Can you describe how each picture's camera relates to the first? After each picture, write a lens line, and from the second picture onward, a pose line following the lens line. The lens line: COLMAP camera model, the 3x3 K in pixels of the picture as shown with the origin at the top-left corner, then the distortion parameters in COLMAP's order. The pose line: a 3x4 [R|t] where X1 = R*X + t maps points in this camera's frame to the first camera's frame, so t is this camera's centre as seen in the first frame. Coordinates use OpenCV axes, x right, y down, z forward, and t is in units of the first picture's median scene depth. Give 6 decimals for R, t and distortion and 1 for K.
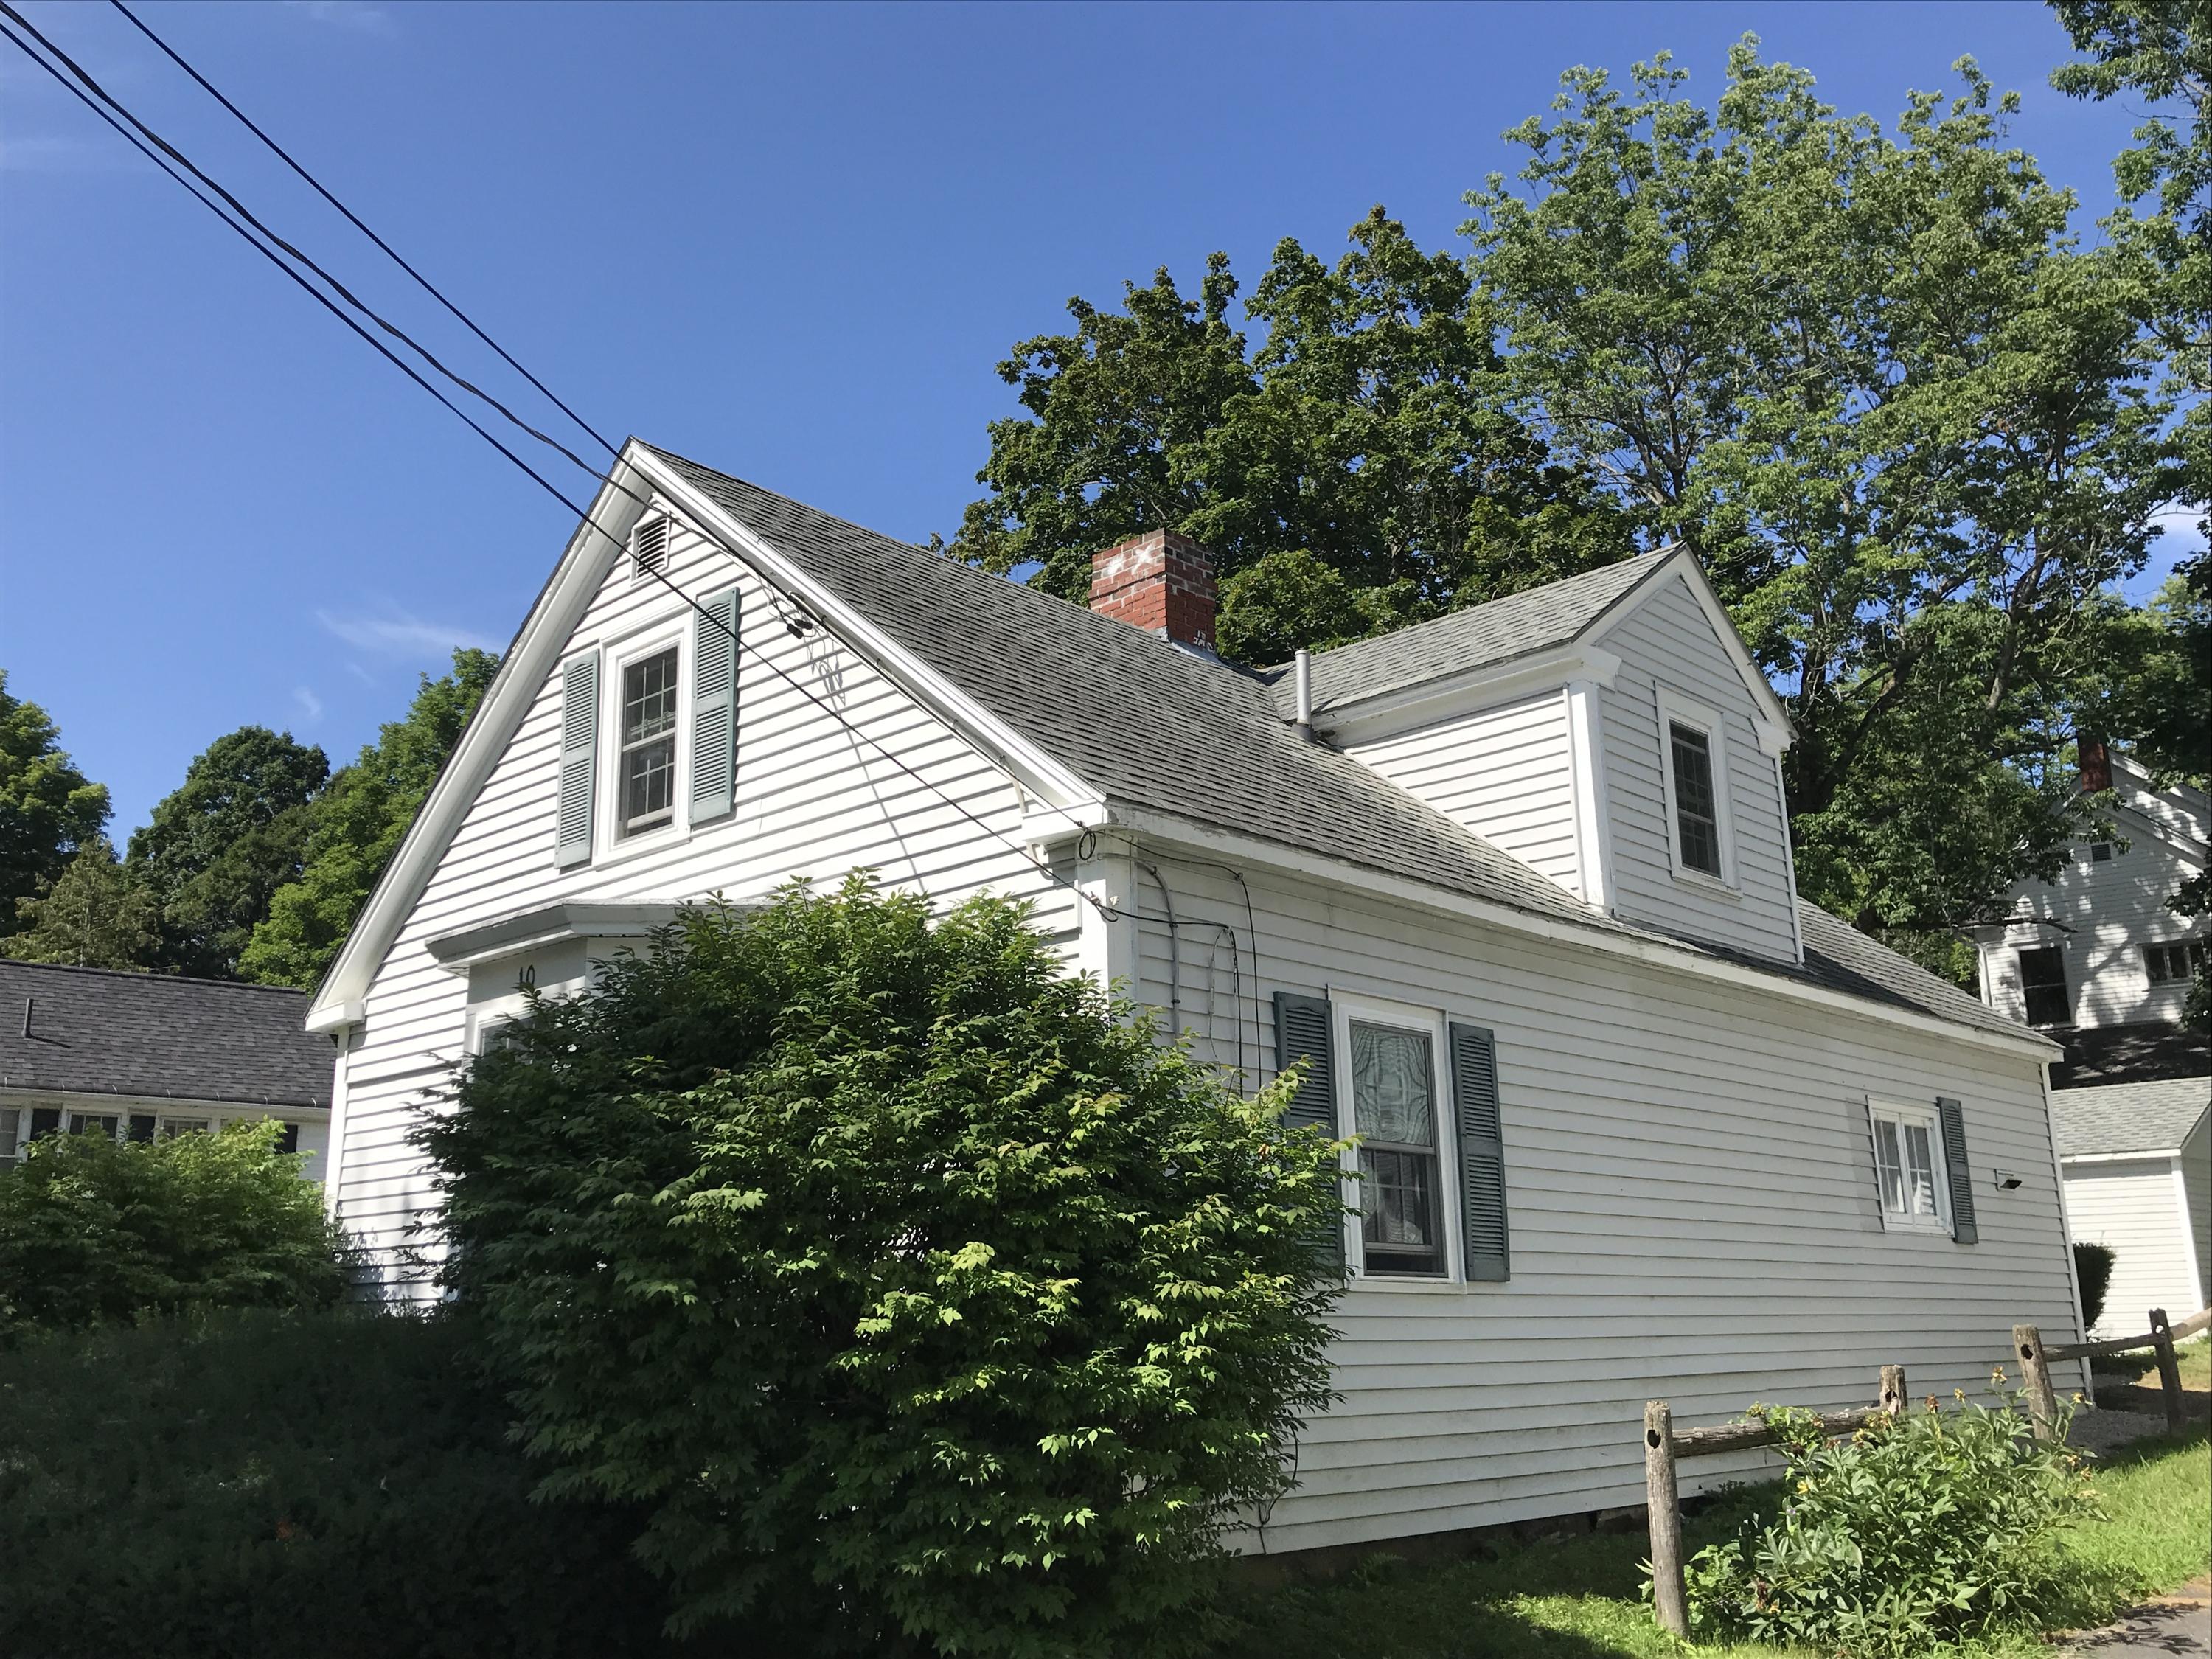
lens RADIAL K [[1996.4, 0, 1108.3], [0, 1996.4, 839.2], [0, 0, 1]] dist [-0.016054, -0.009242]
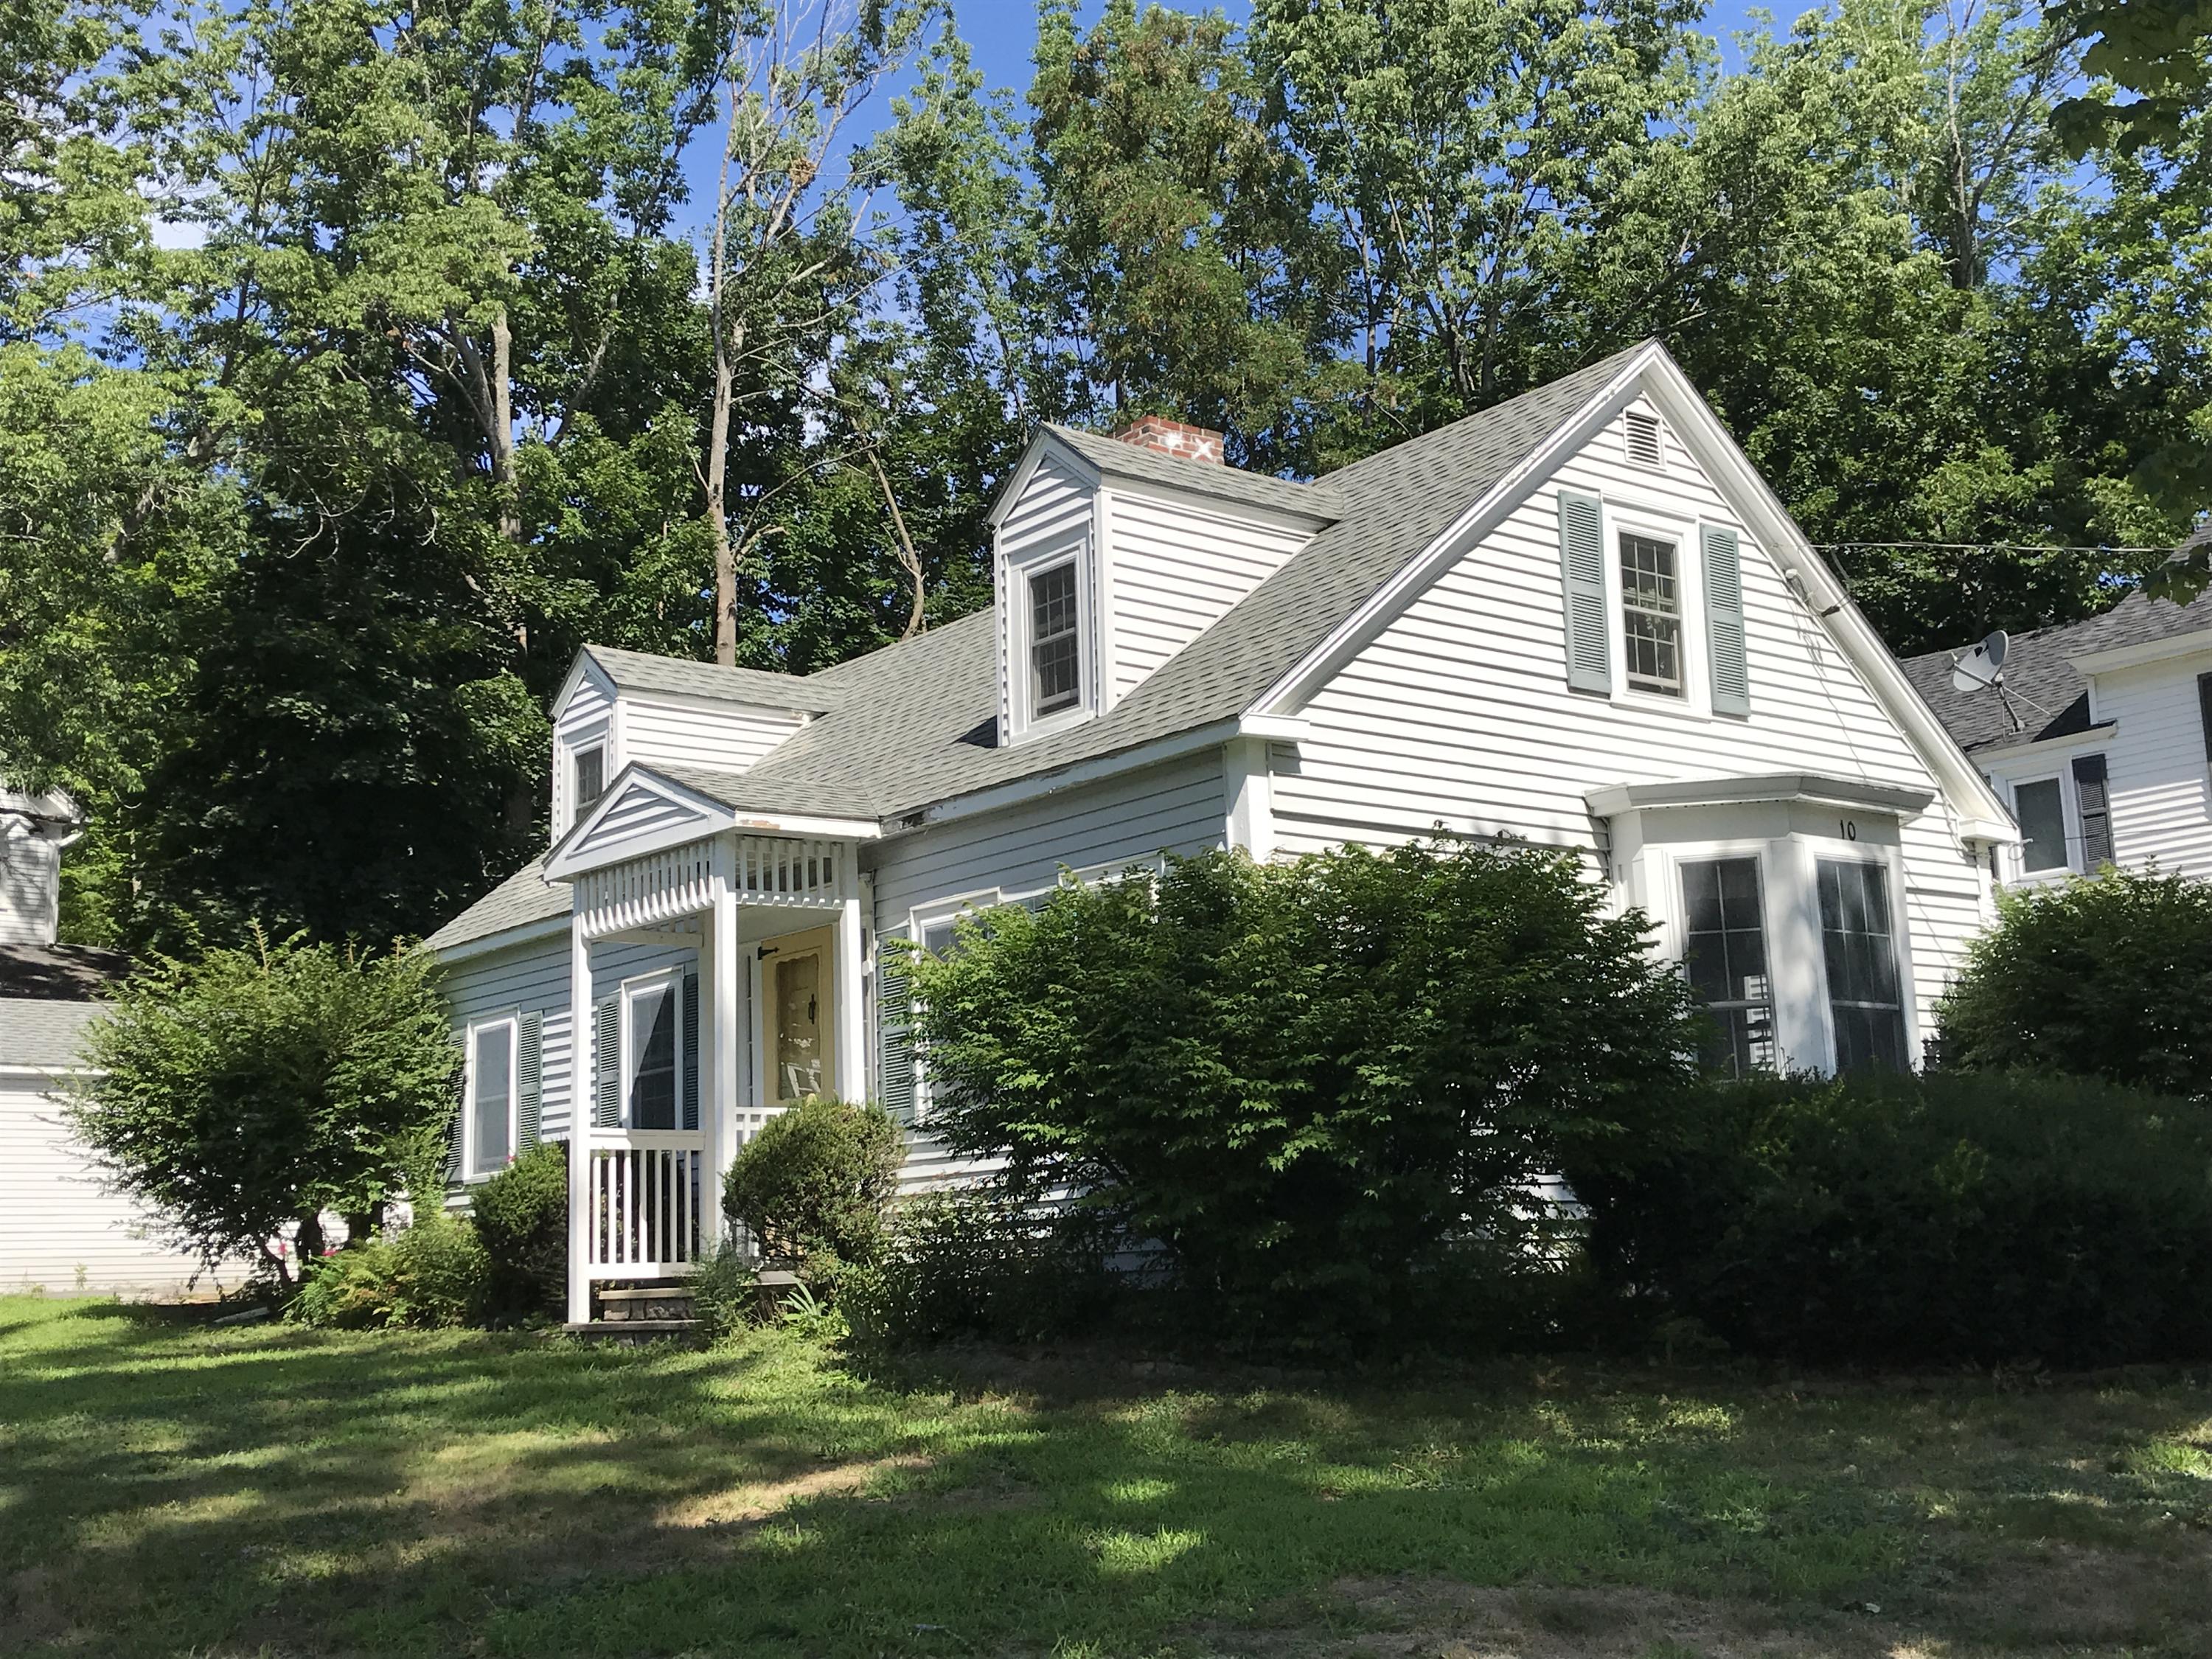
lens RADIAL K [[2551.7, 0, 1113.3], [0, 2551.7, 833.3], [0, 0, 1]] dist [0.060505, 0.000000]
pose [[0.131657, 0.189528, 0.973009, -1.641991], [-0.208199, 0.964946, -0.159786, 0.363749], [-0.969185, -0.181542, 0.166502, 1.015754]]
